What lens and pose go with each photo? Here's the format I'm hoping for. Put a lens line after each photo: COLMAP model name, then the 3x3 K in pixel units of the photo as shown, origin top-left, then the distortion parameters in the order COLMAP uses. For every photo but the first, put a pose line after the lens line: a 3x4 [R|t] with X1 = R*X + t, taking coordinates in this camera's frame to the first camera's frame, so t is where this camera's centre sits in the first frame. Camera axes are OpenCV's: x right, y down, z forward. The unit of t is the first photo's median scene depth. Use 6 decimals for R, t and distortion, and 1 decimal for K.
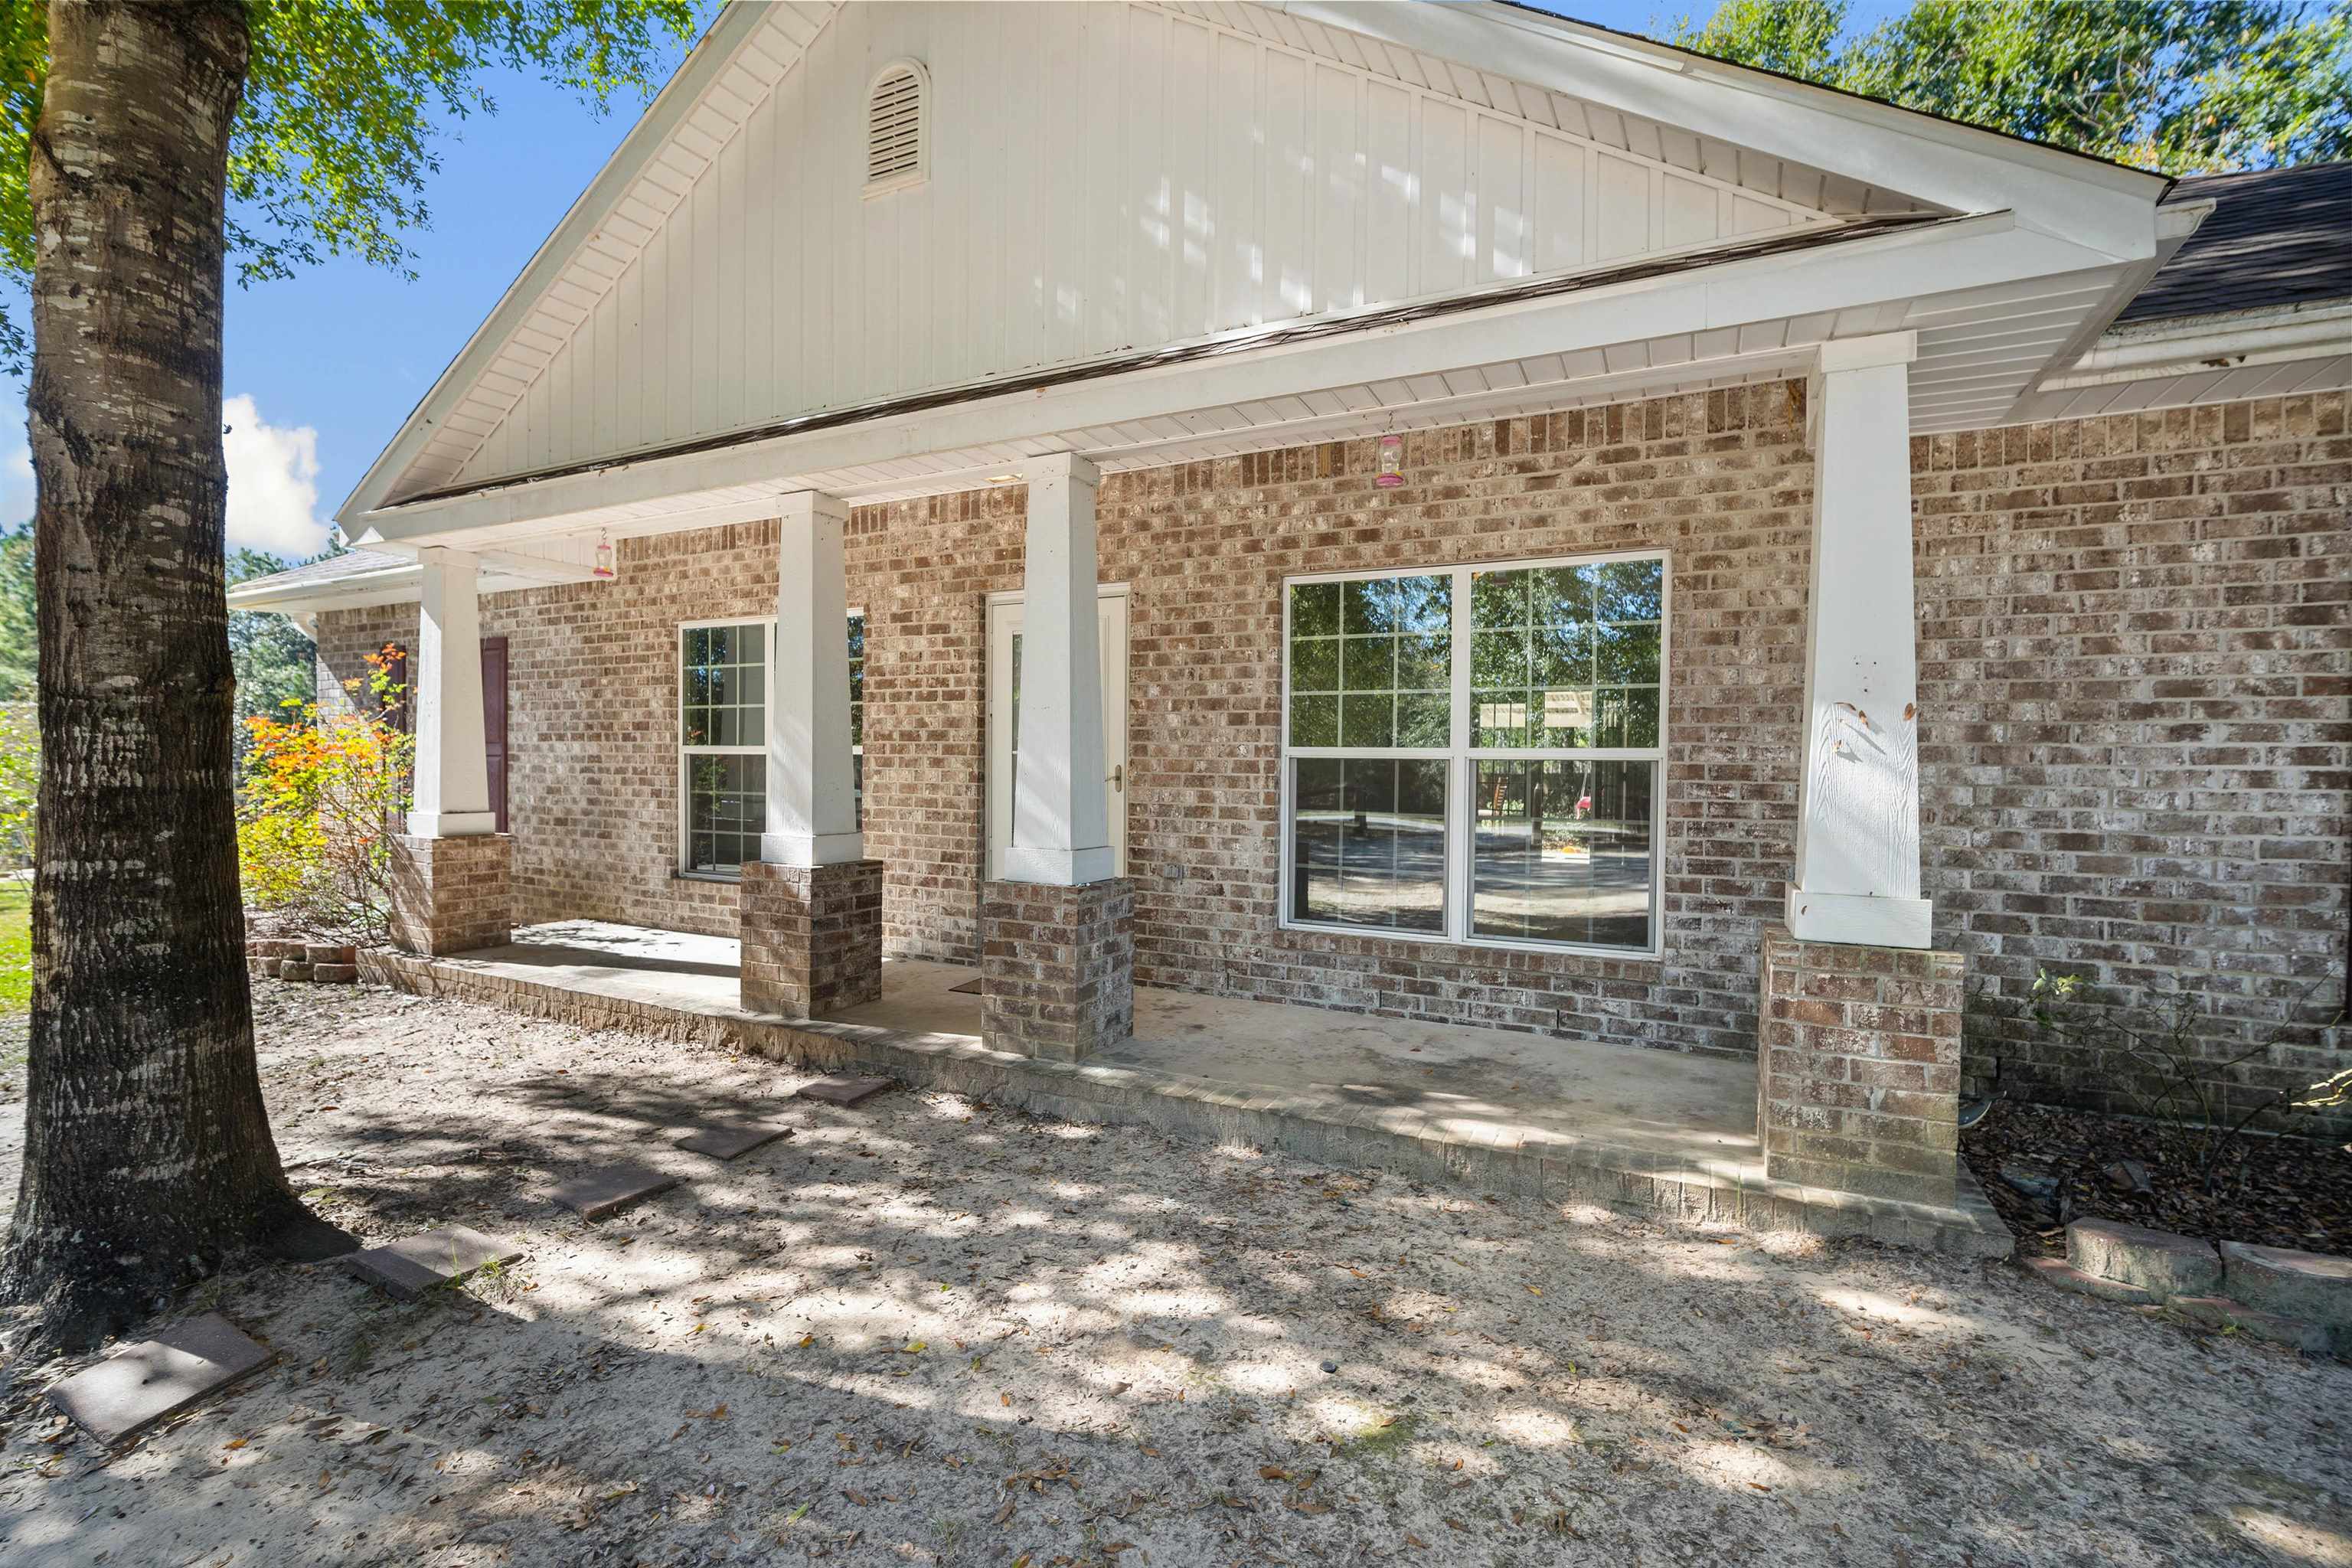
lens RADIAL K [[1064.1, 0, 1184.8], [0, 1064.1, 768.9], [0, 0, 1]] dist [-0.001607, 0.000871]
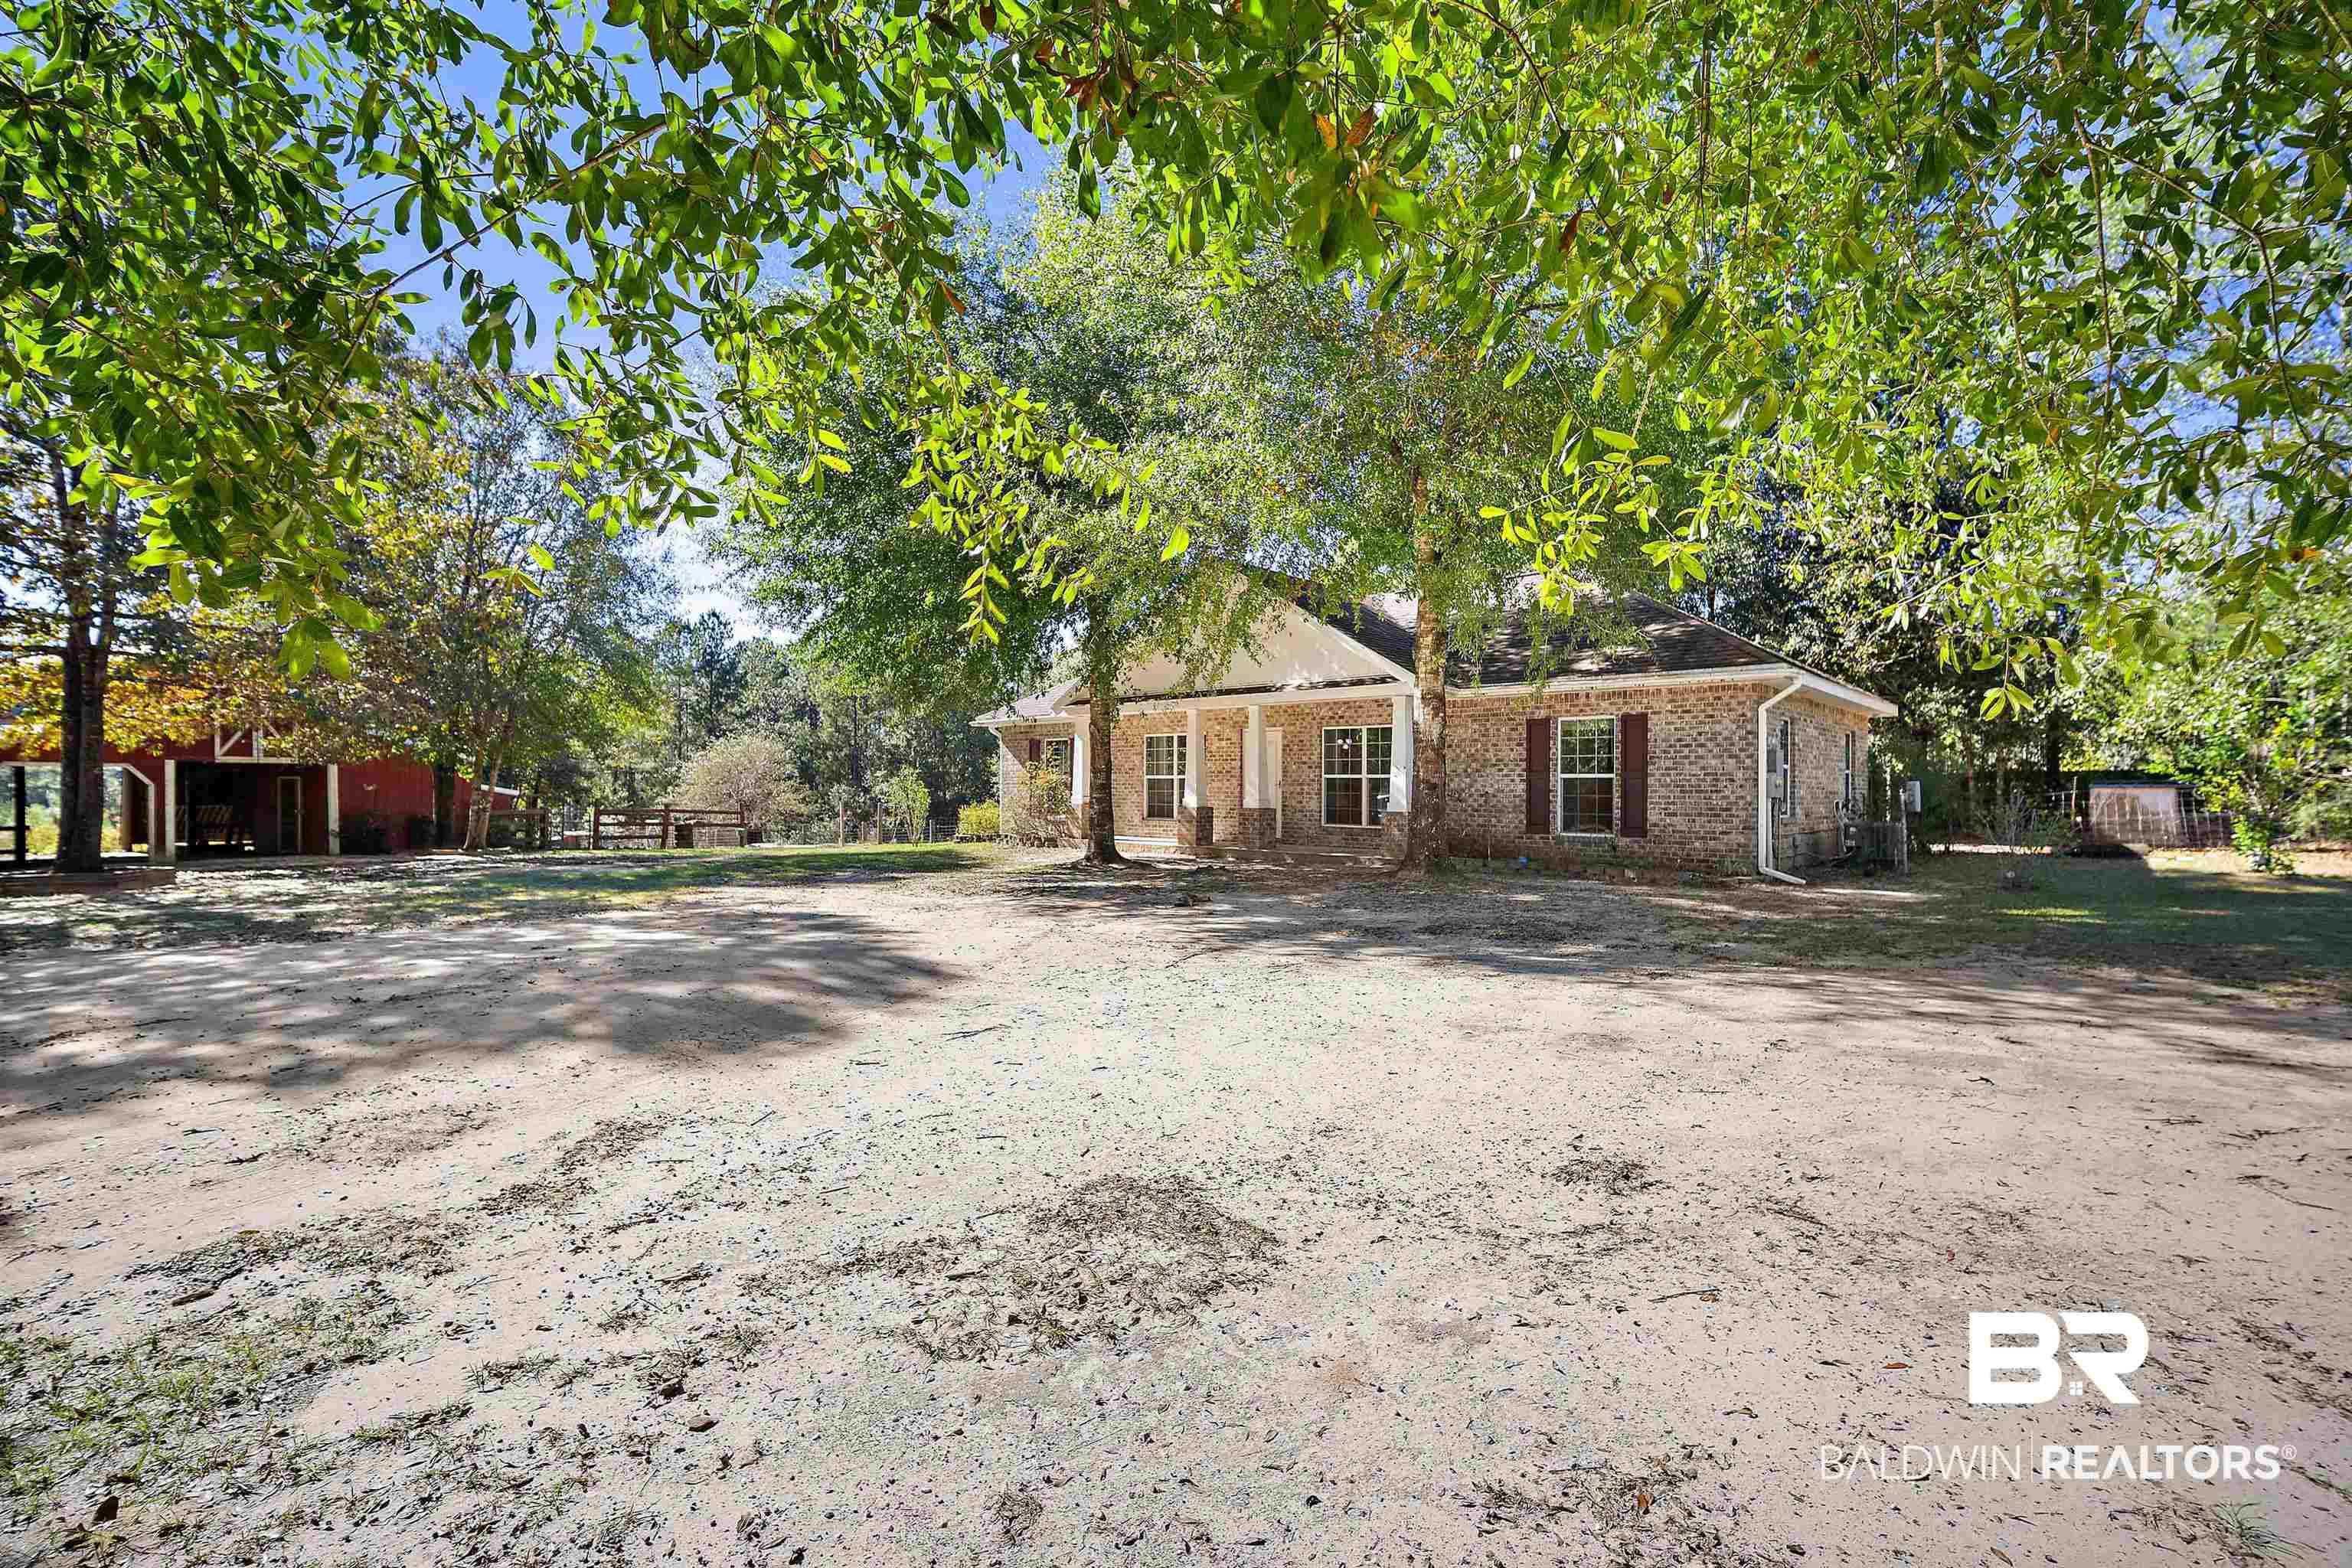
lens RADIAL K [[1064.1, 0, 1184.8], [0, 1064.1, 768.9], [0, 0, 1]] dist [-0.001607, 0.000871]
pose [[0.963175, -0.006611, -0.268796, 0.717473], [-0.001463, 0.999554, -0.029825, 0.078833], [0.268873, 0.029120, 0.962735, -3.035033]]
